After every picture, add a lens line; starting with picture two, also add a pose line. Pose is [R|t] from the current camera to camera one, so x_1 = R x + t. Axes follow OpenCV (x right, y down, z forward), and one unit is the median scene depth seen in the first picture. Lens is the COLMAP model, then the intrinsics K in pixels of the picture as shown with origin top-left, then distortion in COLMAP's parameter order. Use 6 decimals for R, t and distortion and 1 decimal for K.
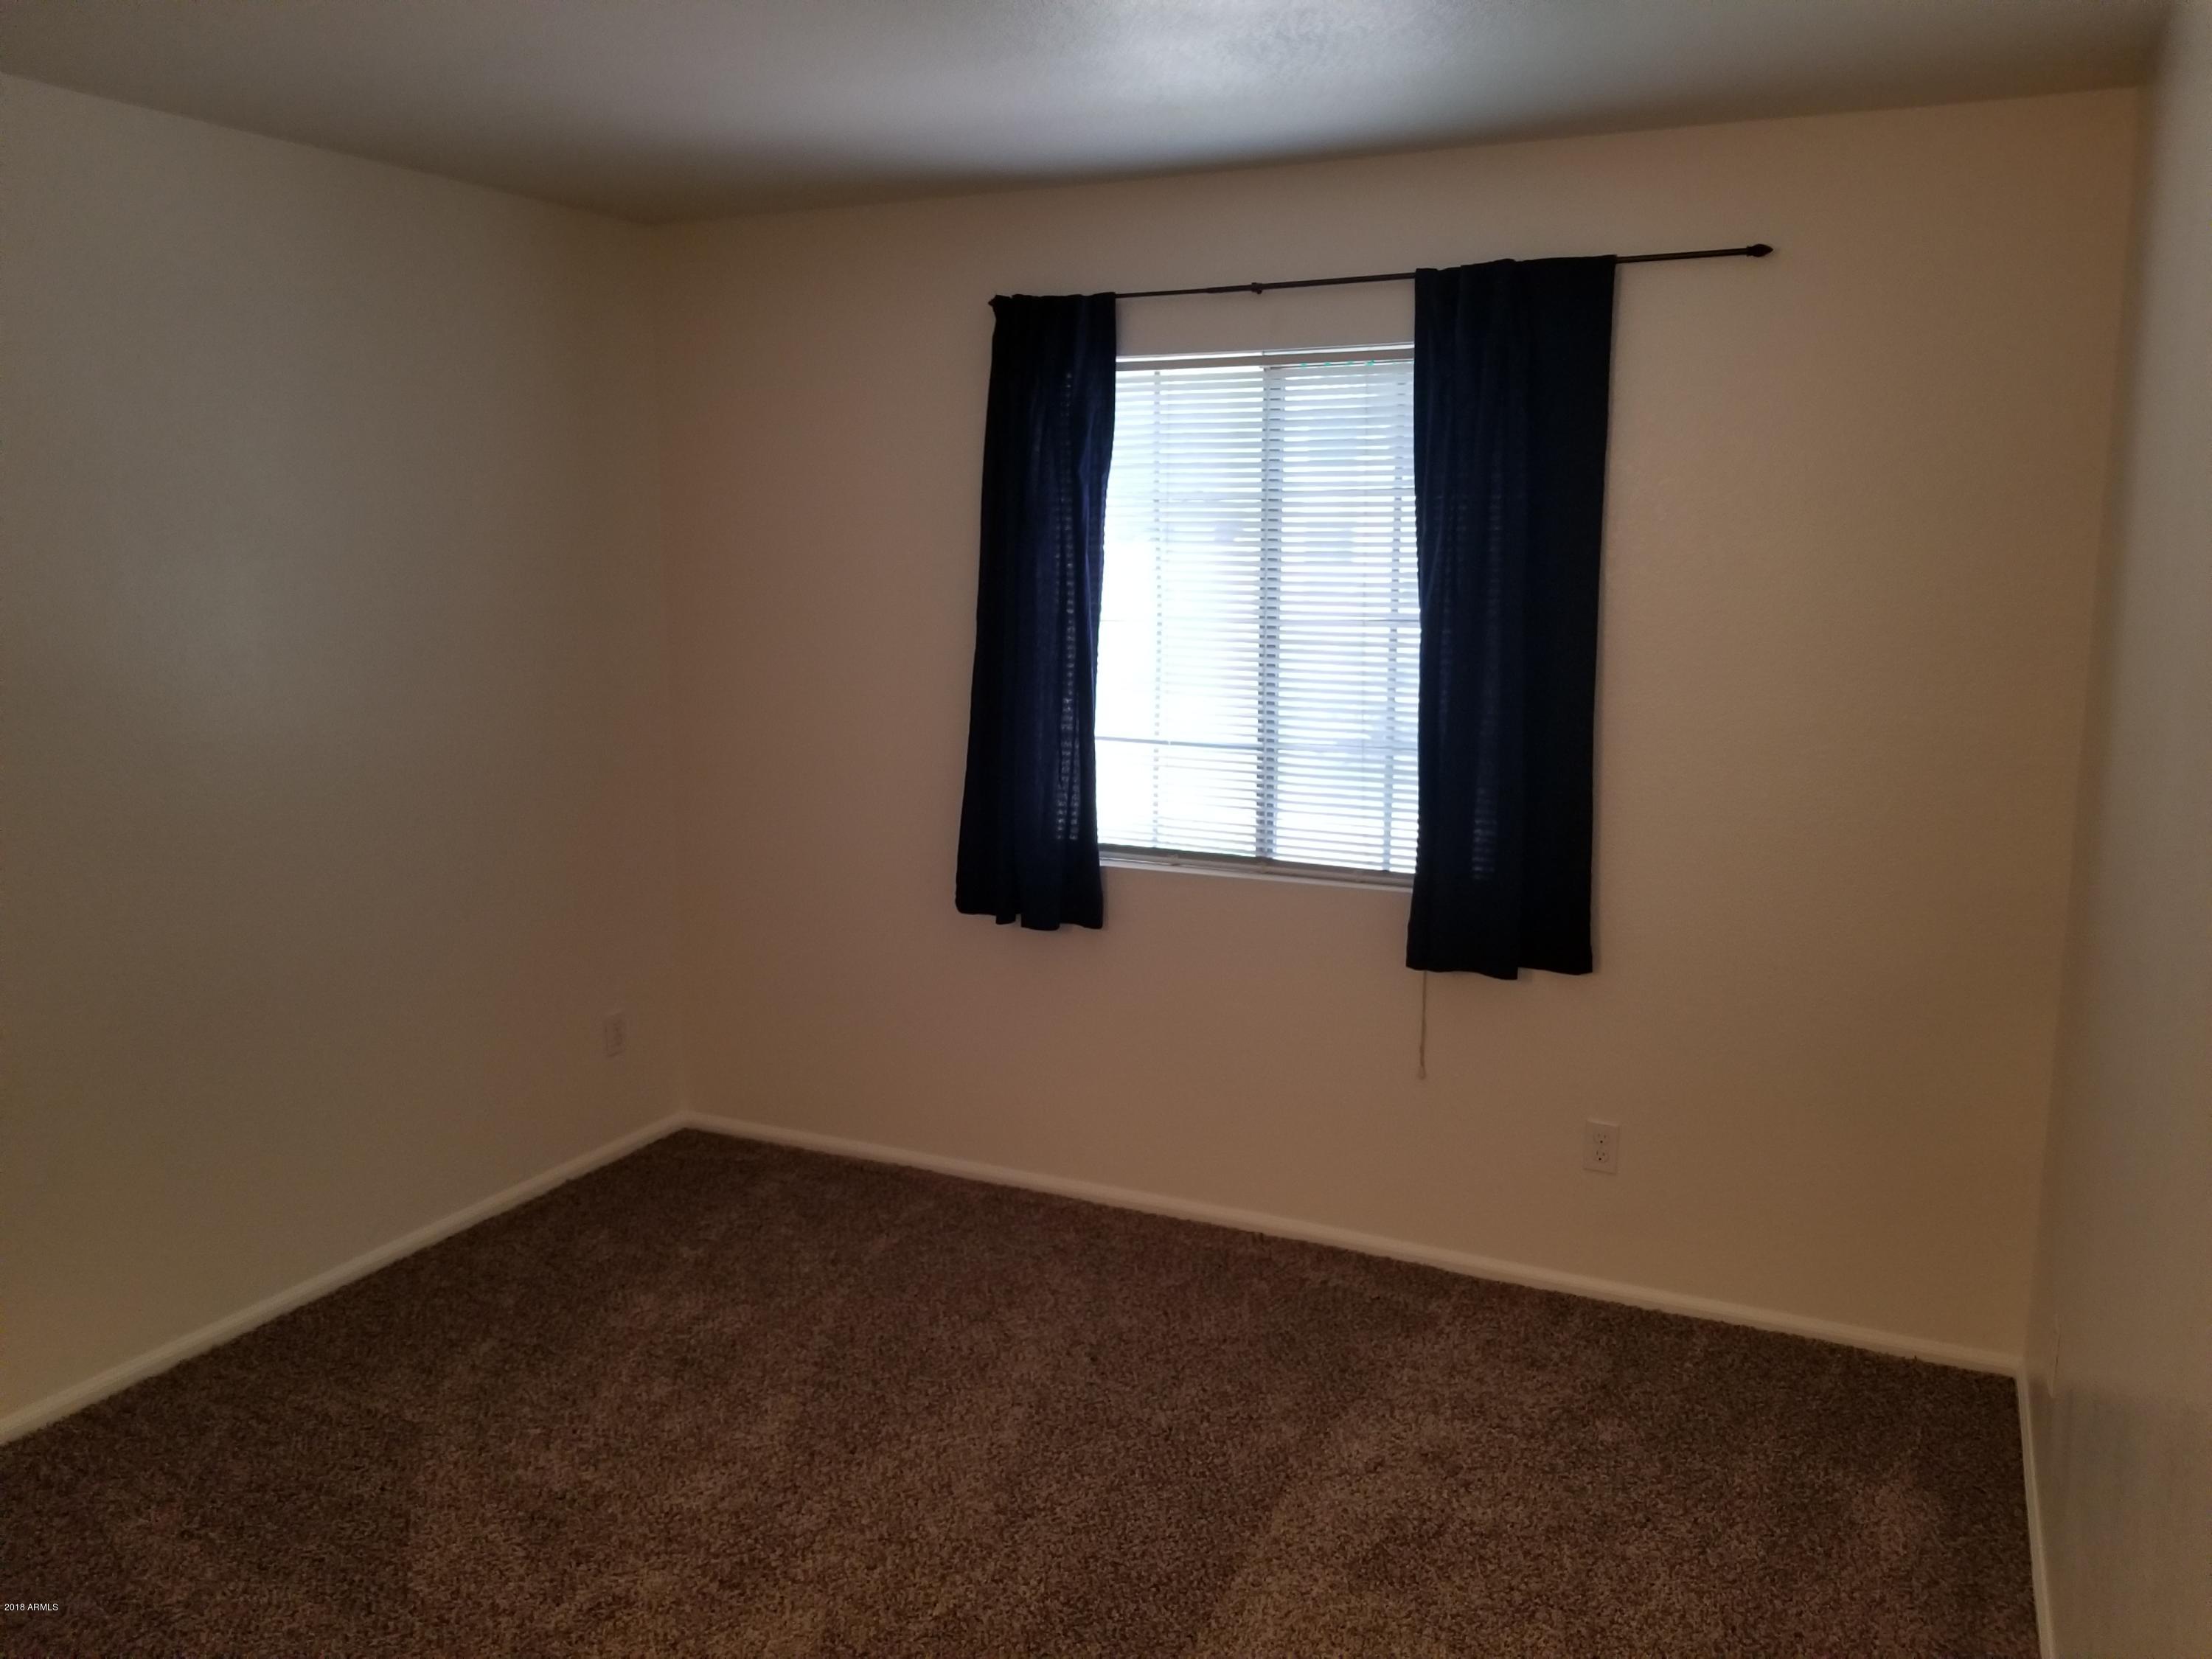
lens RADIAL K [[1740.7, 0, 1100.8], [0, 1740.7, 831.3], [0, 0, 1]] dist [0.084370, -0.149318]
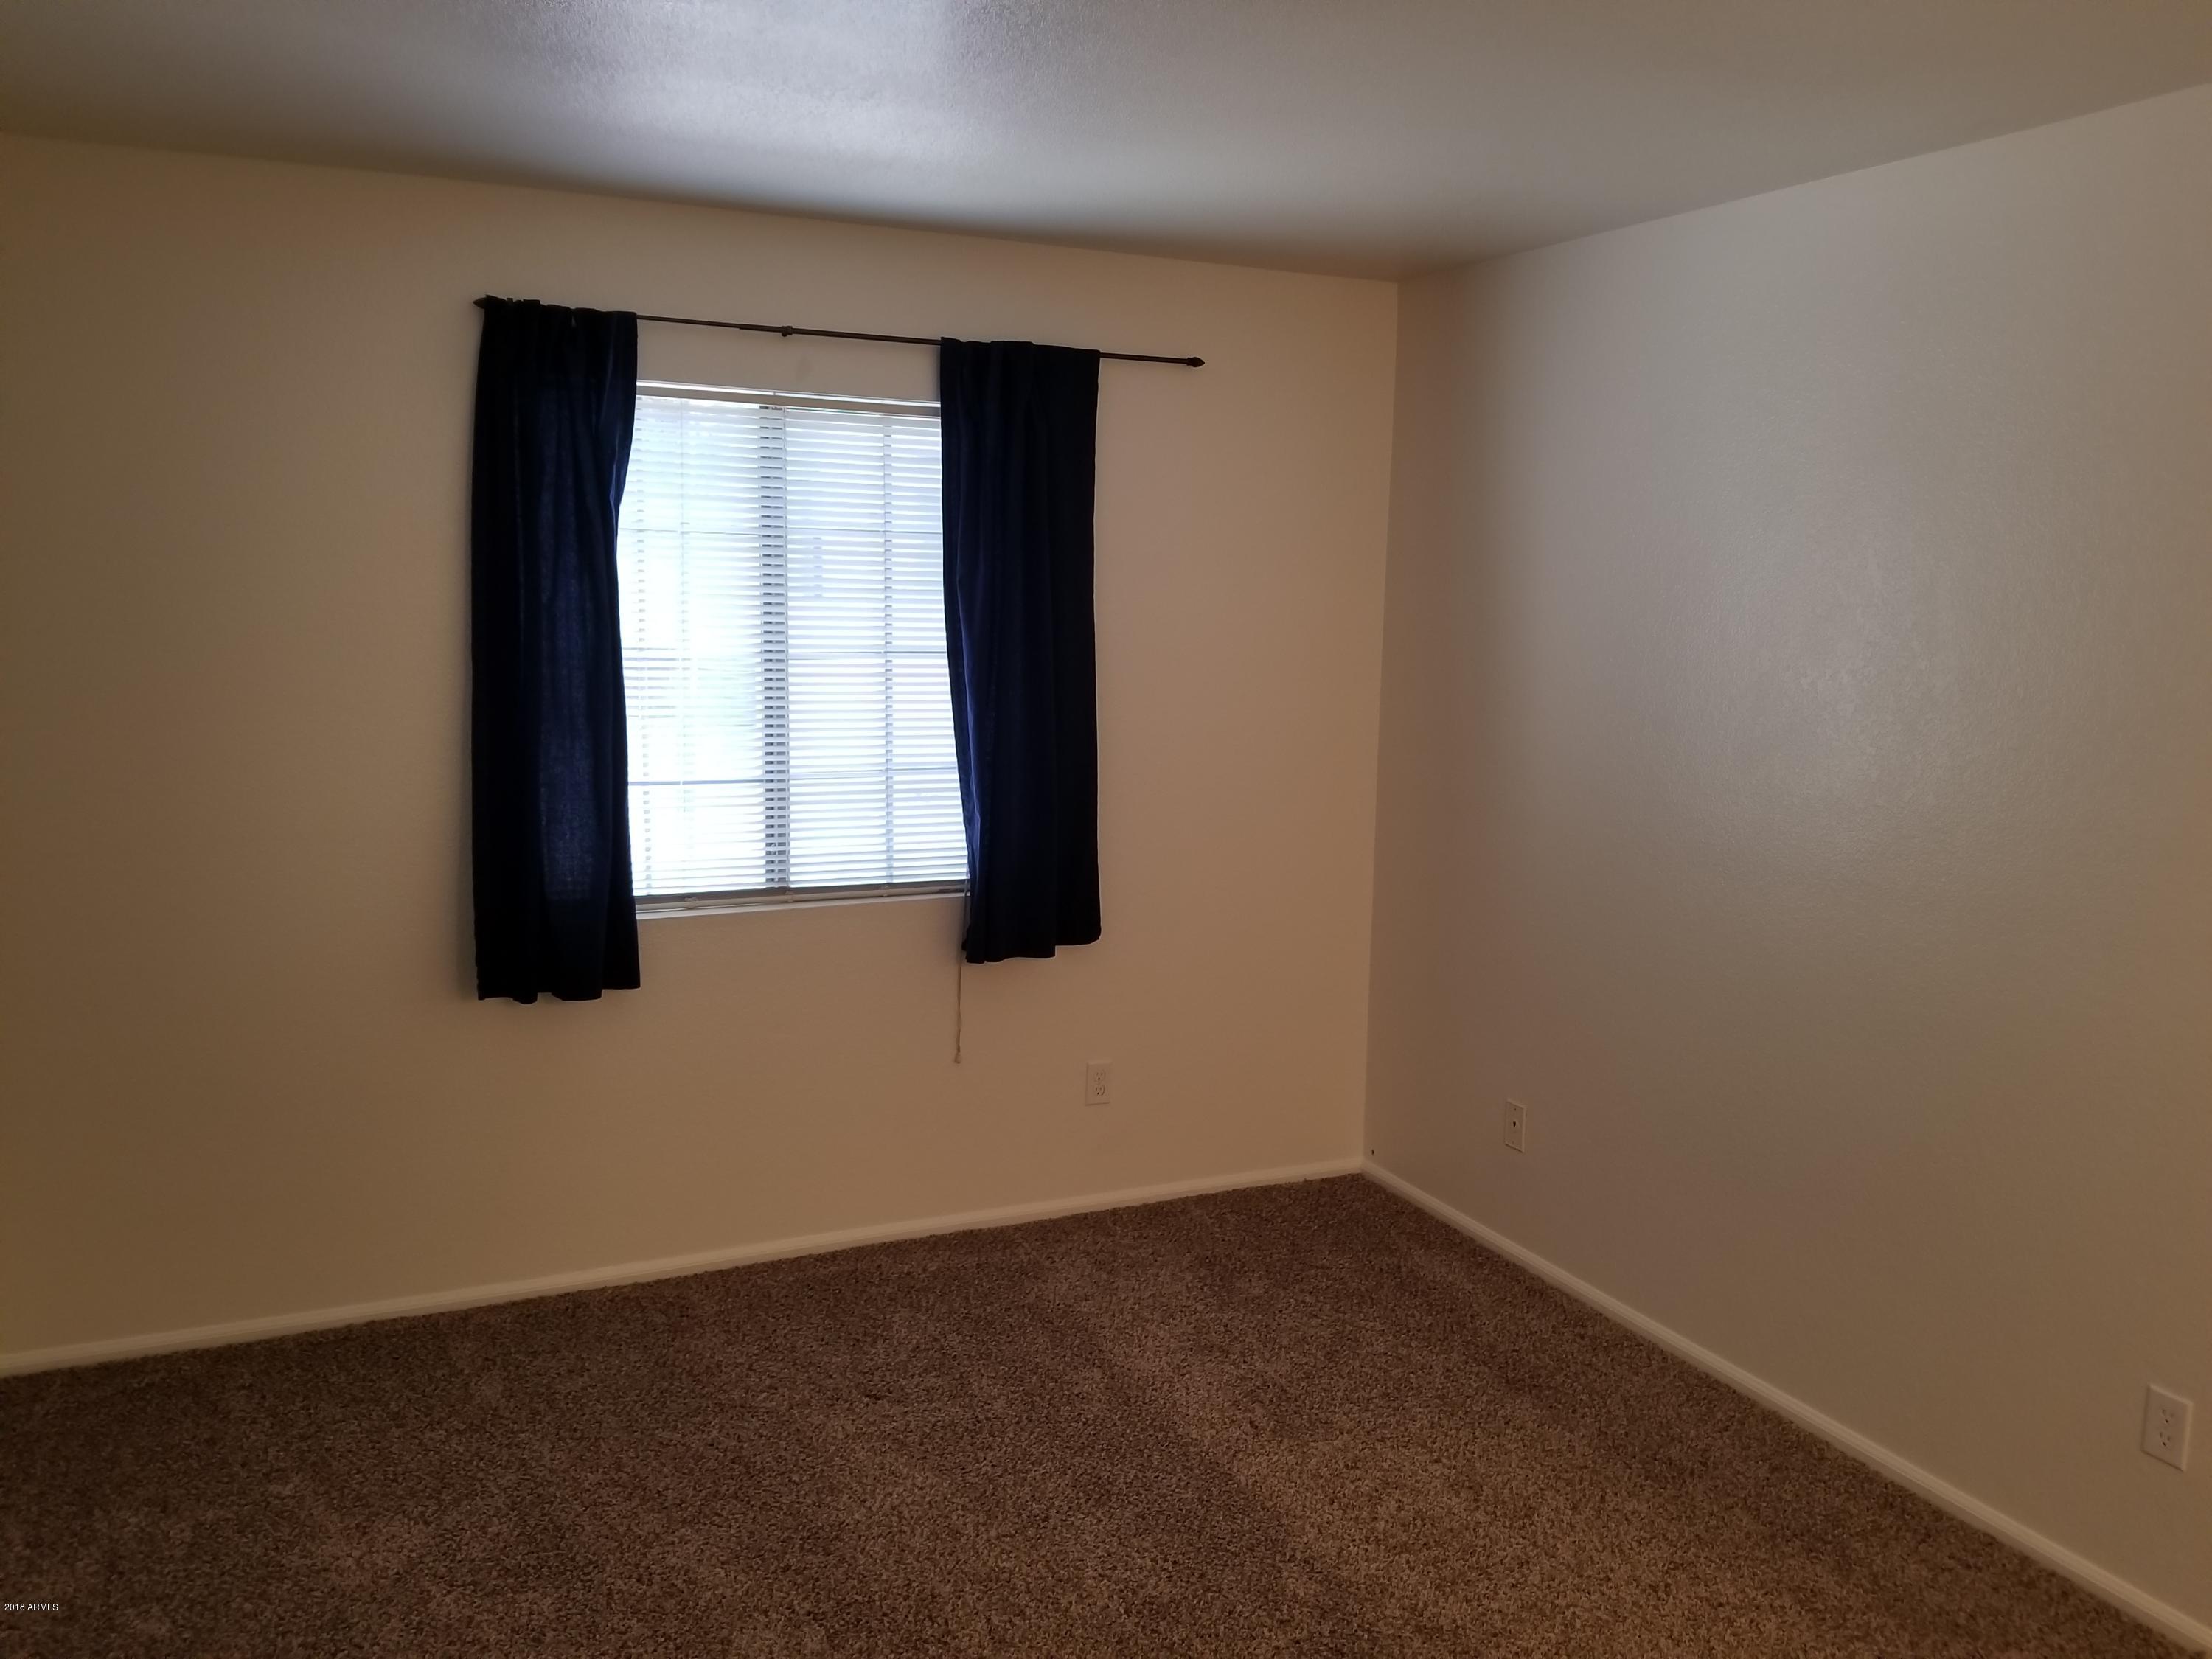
lens RADIAL K [[1740.7, 0, 1099.6], [0, 1740.7, 827.5], [0, 0, 1]] dist [0.084370, -0.149318]
pose [[0.625615, -0.104037, 0.773164, -0.594202], [0.109445, 0.992971, 0.045056, -0.046736], [-0.772417, 0.056432, 0.632604, 0.219442]]
